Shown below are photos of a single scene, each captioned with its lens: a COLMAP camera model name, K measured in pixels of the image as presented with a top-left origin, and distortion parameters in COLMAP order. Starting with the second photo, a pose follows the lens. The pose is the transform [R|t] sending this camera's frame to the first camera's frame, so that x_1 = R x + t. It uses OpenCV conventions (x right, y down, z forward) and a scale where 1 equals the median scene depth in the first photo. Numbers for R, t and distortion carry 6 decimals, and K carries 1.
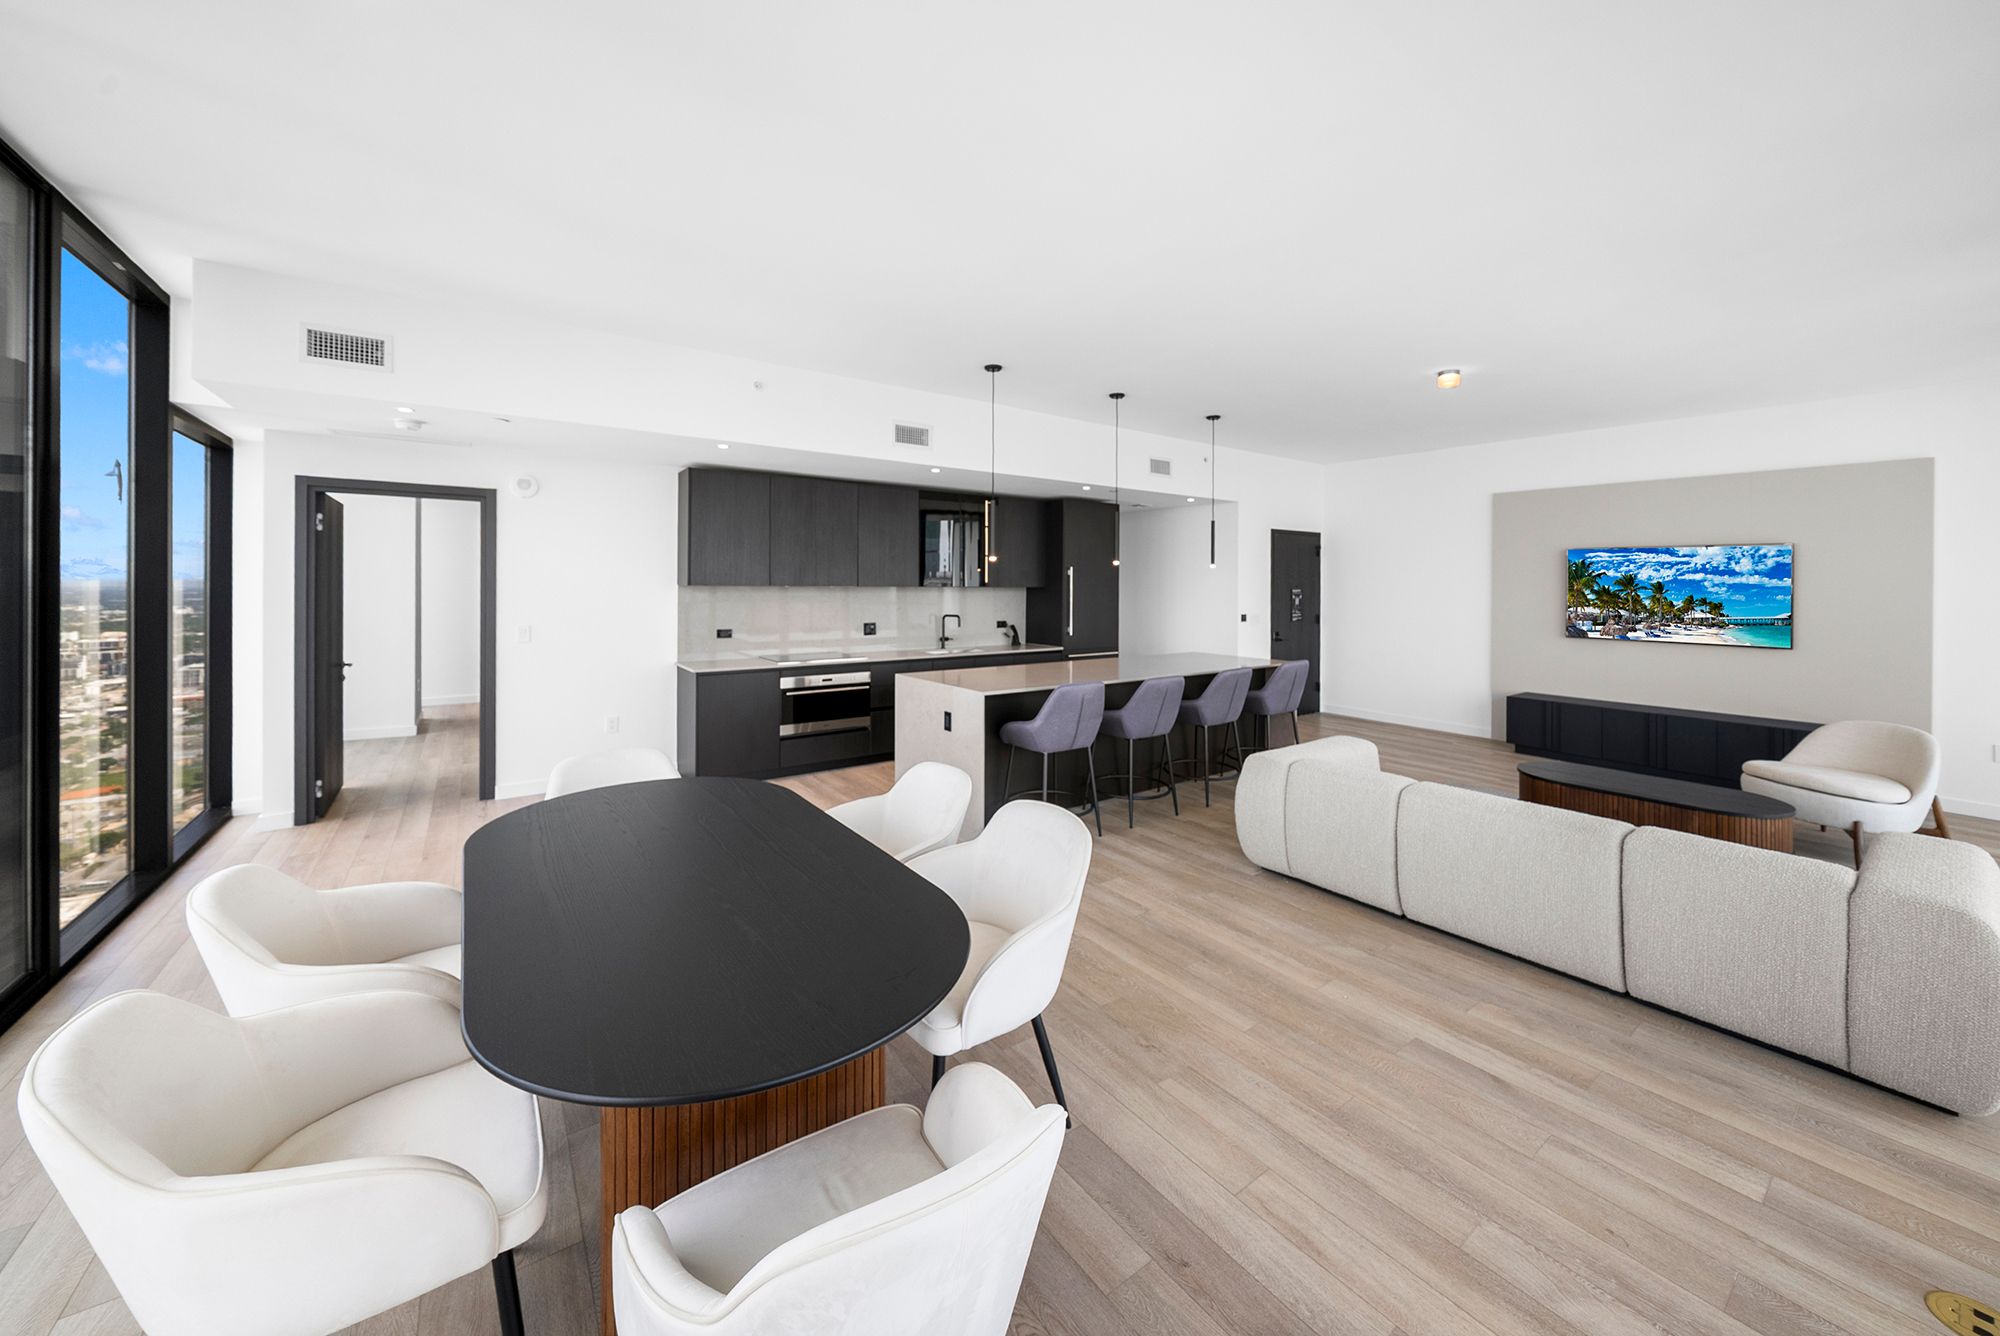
lens RADIAL K [[725.1, 0, 1001.4], [0, 725.1, 586.7], [0, 0, 1]] dist [-0.003328, -0.000172]
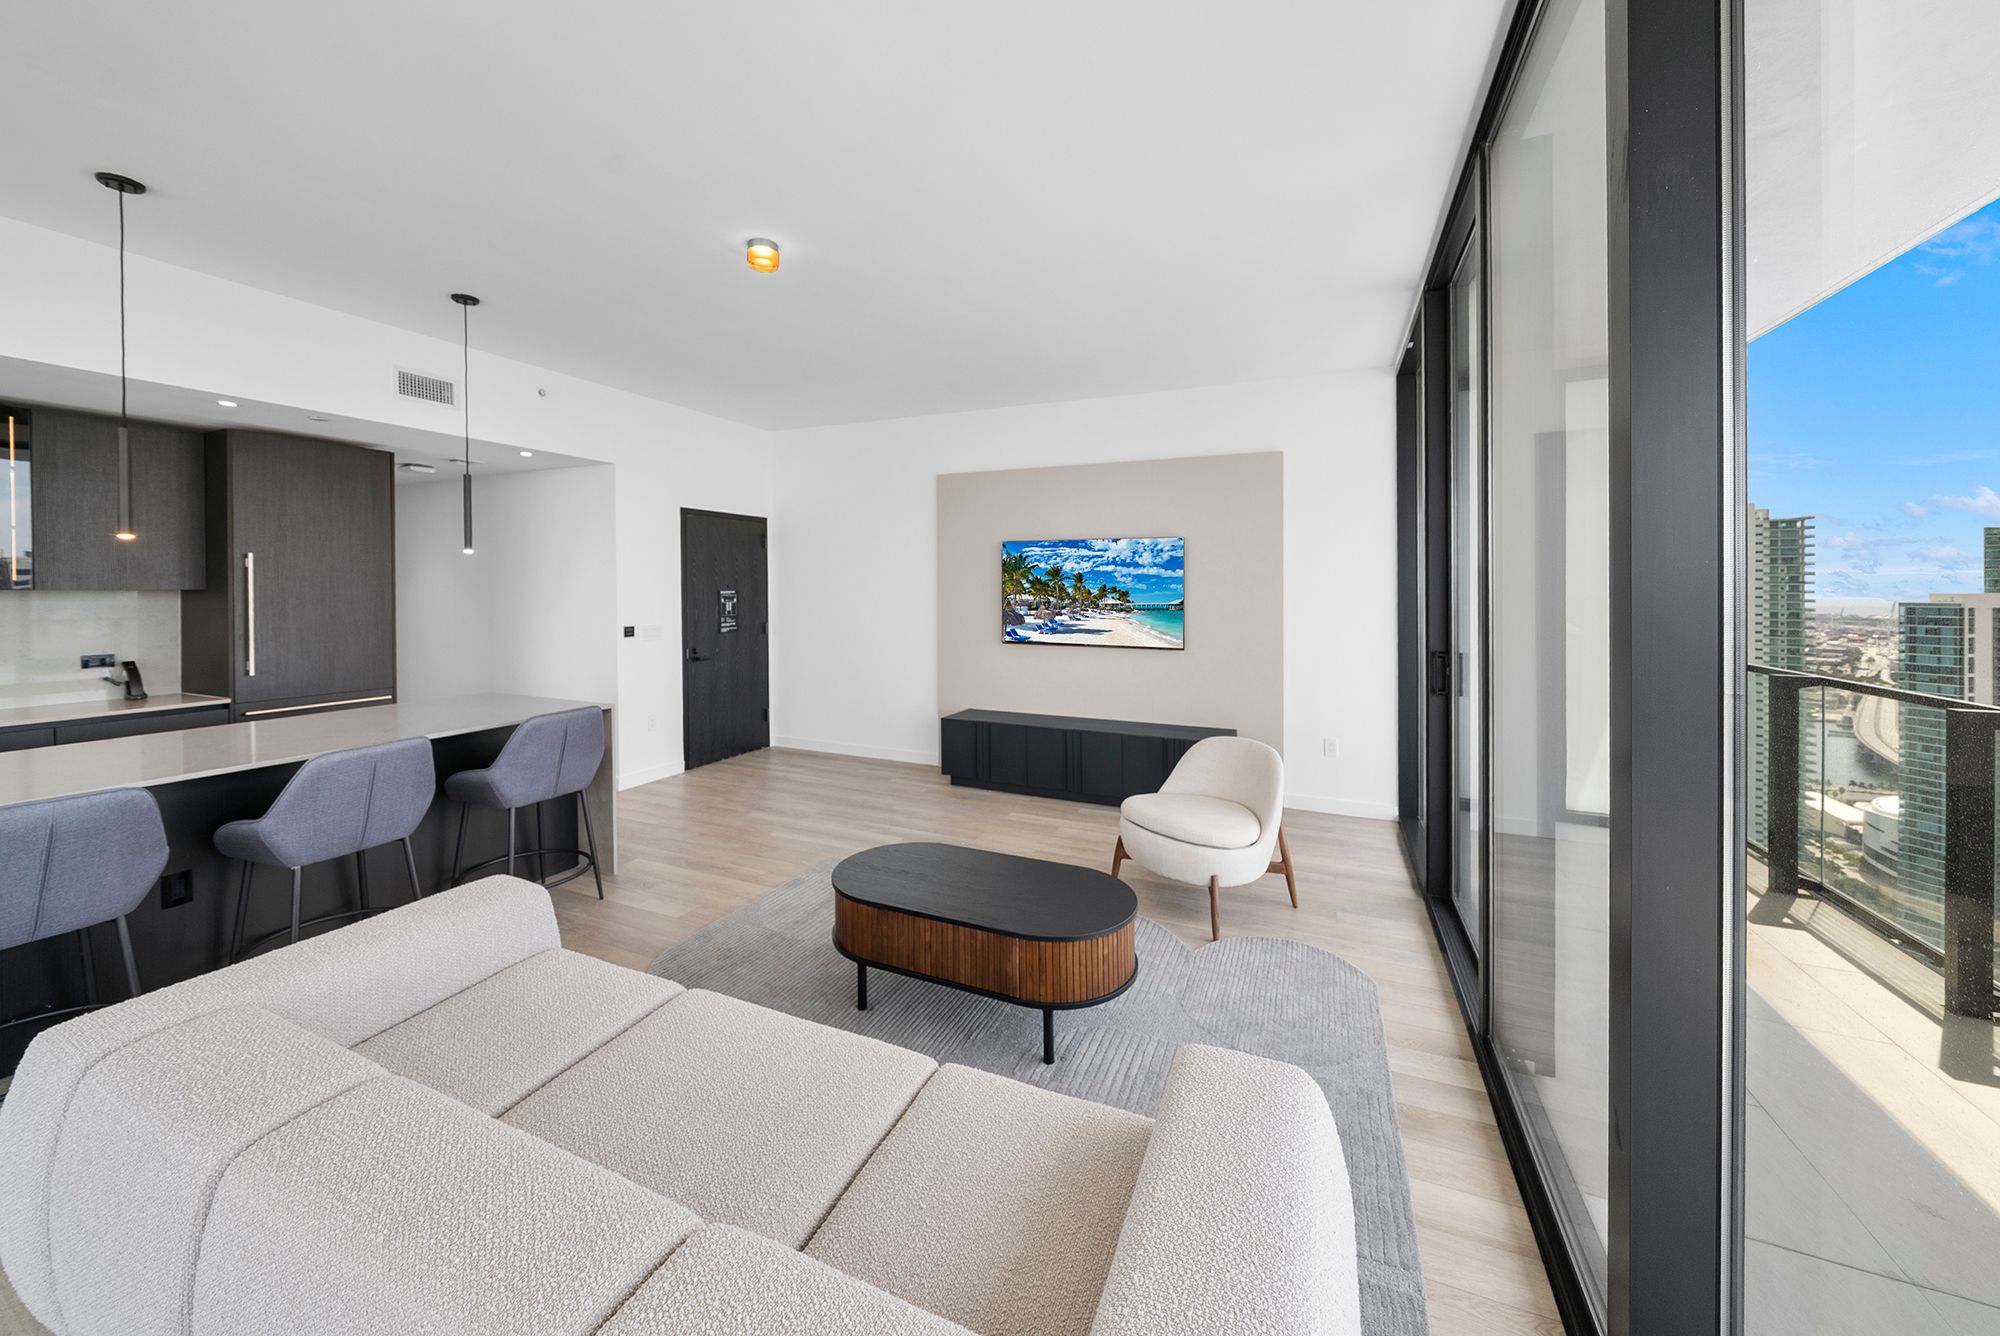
lens RADIAL K [[724.5, 0, 1006.8], [0, 724.5, 593.6], [0, 0, 1]] dist [-0.004085, -0.000316]
pose [[0.864403, -0.009873, 0.502702, 0.406100], [0.006185, 0.999940, 0.009004, 0.003205], [-0.502761, -0.004674, 0.864413, 0.292483]]
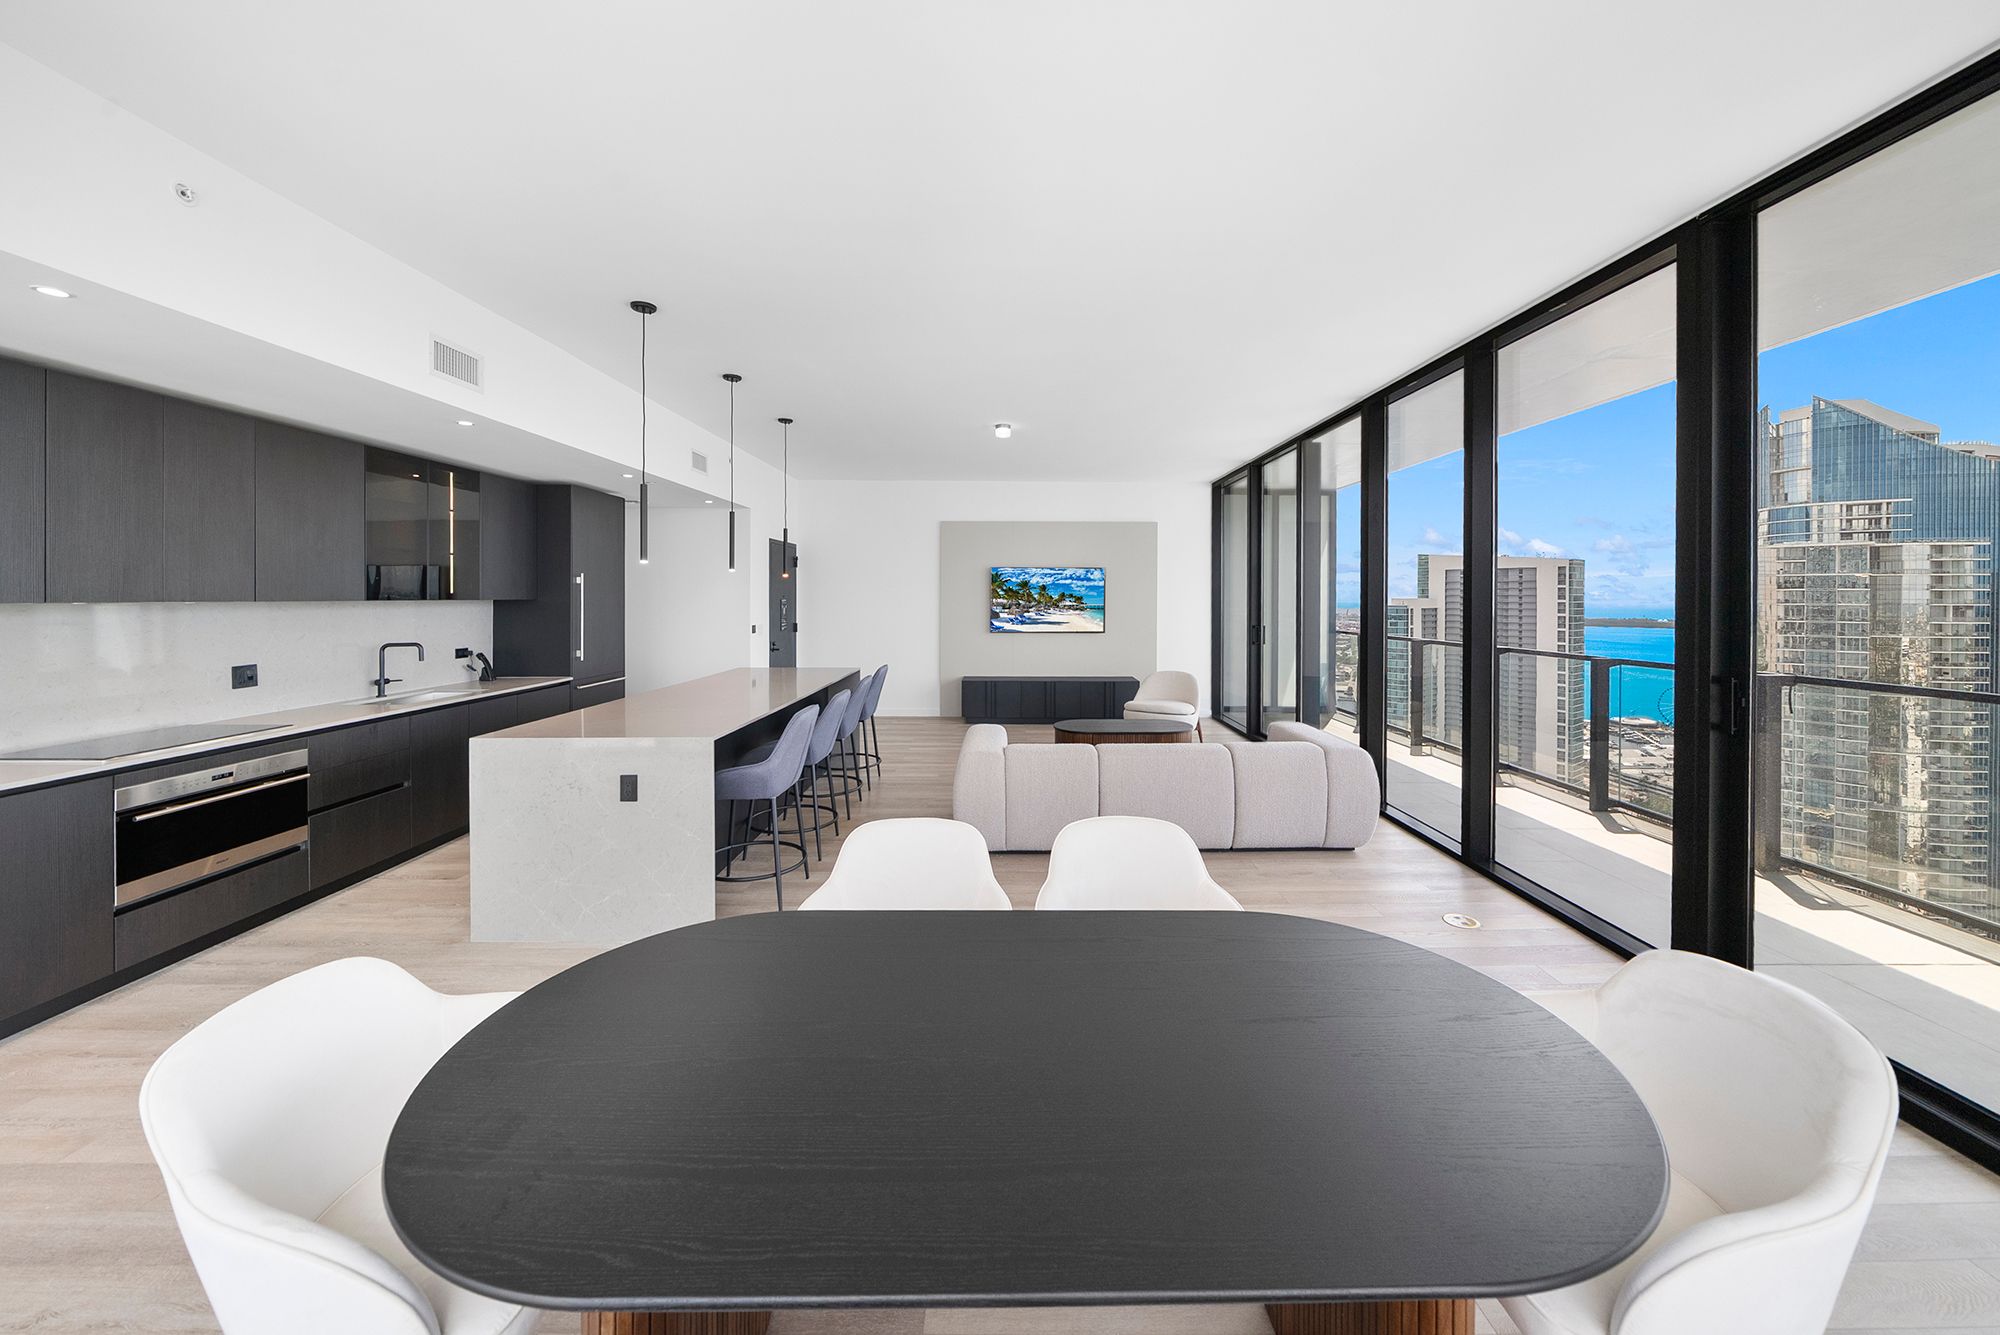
lens RADIAL K [[718.1, 0, 1012.2], [0, 718.1, 600.9], [0, 0, 1]] dist [-0.004030, -0.000096]
pose [[0.581210, -0.011637, 0.813671, -0.334506], [0.006177, 0.999932, 0.009888, -0.002599], [-0.813730, -0.000721, 0.581242, 0.219736]]
